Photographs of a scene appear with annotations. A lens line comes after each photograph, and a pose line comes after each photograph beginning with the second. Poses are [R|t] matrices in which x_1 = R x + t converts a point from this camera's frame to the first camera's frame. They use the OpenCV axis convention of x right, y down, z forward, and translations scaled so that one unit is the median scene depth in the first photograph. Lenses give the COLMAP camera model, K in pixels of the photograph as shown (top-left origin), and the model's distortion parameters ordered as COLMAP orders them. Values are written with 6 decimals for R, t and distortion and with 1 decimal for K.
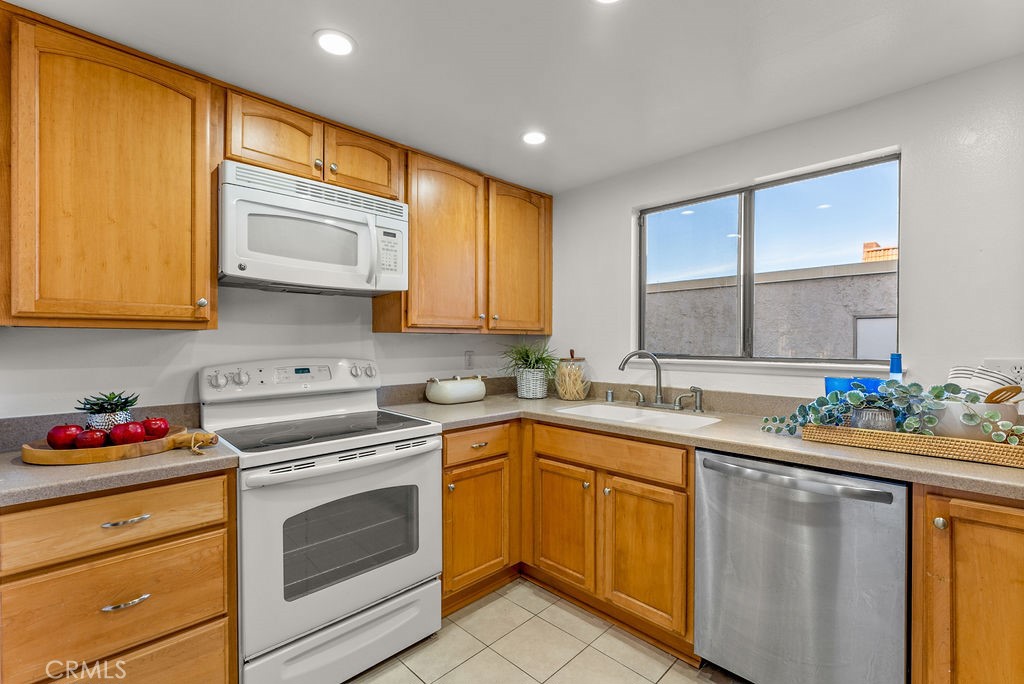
lens RADIAL K [[443.8, 0, 511.0], [0, 443.8, 344.0], [0, 0, 1]] dist [-0.000634, 0.000047]
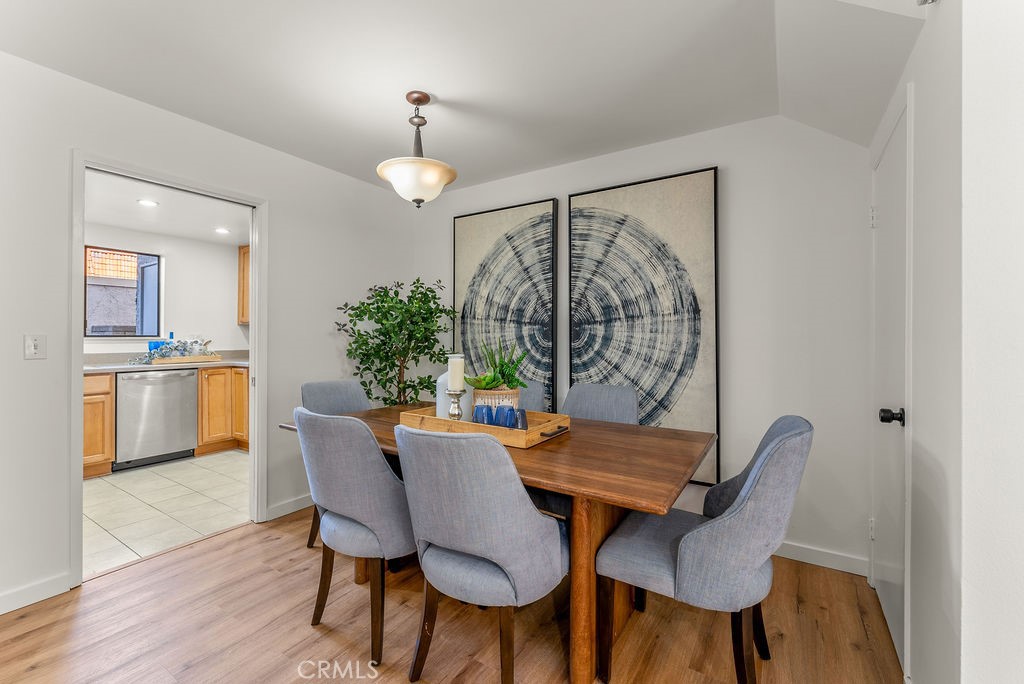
lens RADIAL K [[429.8, 0, 513.3], [0, 429.8, 337.9], [0, 0, 1]] dist [-0.000950, -0.000177]
pose [[-0.218639, -0.006540, 0.975784, -1.928458], [0.001896, 0.999973, 0.007127, 0.035108], [-0.975804, 0.003408, -0.218621, -0.455271]]
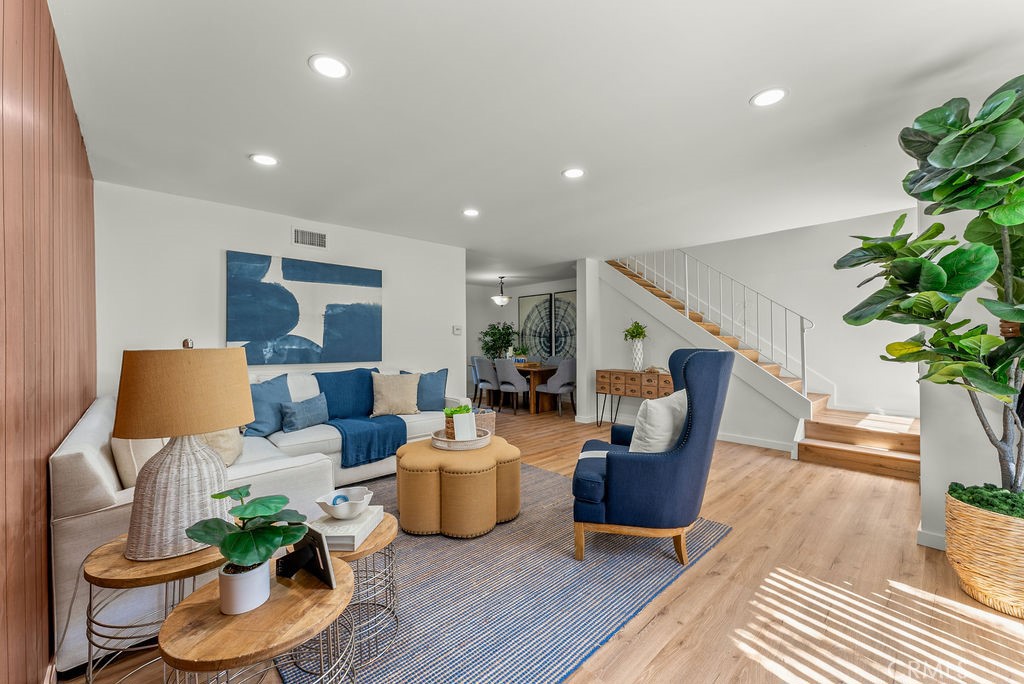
lens RADIAL K [[406.2, 0, 512.0], [0, 406.2, 342.0], [0, 0, 1]] dist [-0.000047, -0.000012]
pose [[0.033387, -0.001153, 0.999442, -5.141796], [0.011218, 0.999937, 0.000779, 0.036556], [-0.999380, 0.011185, 0.033398, -0.719627]]
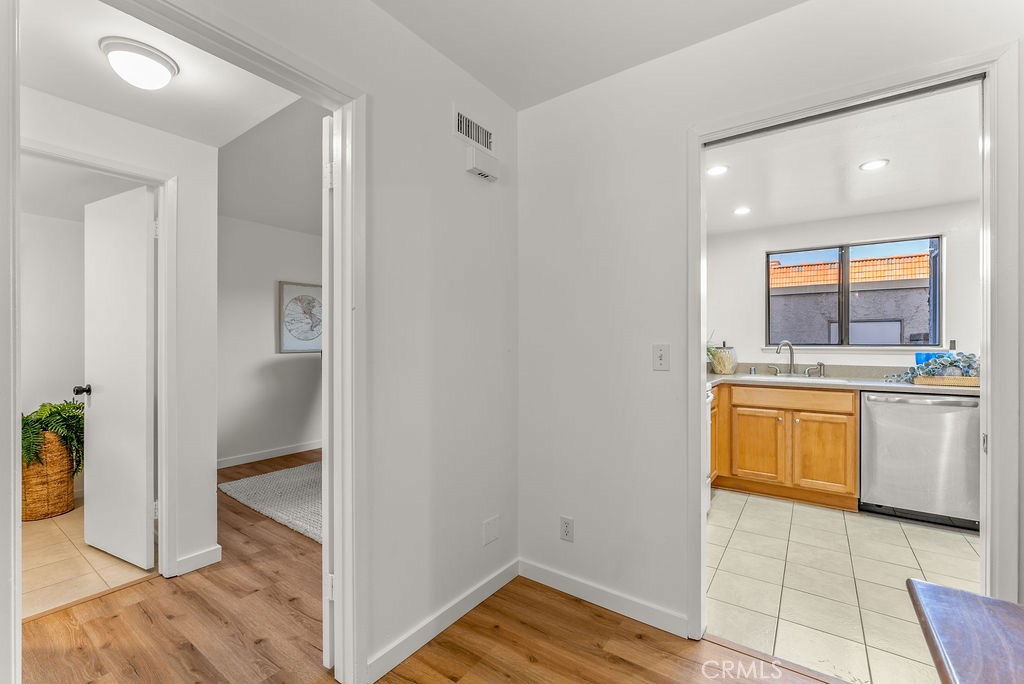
lens RADIAL K [[429.8, 0, 513.3], [0, 429.8, 337.9], [0, 0, 1]] dist [-0.000950, -0.000177]
pose [[0.984739, 0.002628, 0.174016, -1.175552], [0.000058, 0.999881, -0.015427, 0.032956], [-0.174036, 0.015202, 0.984622, -0.465574]]
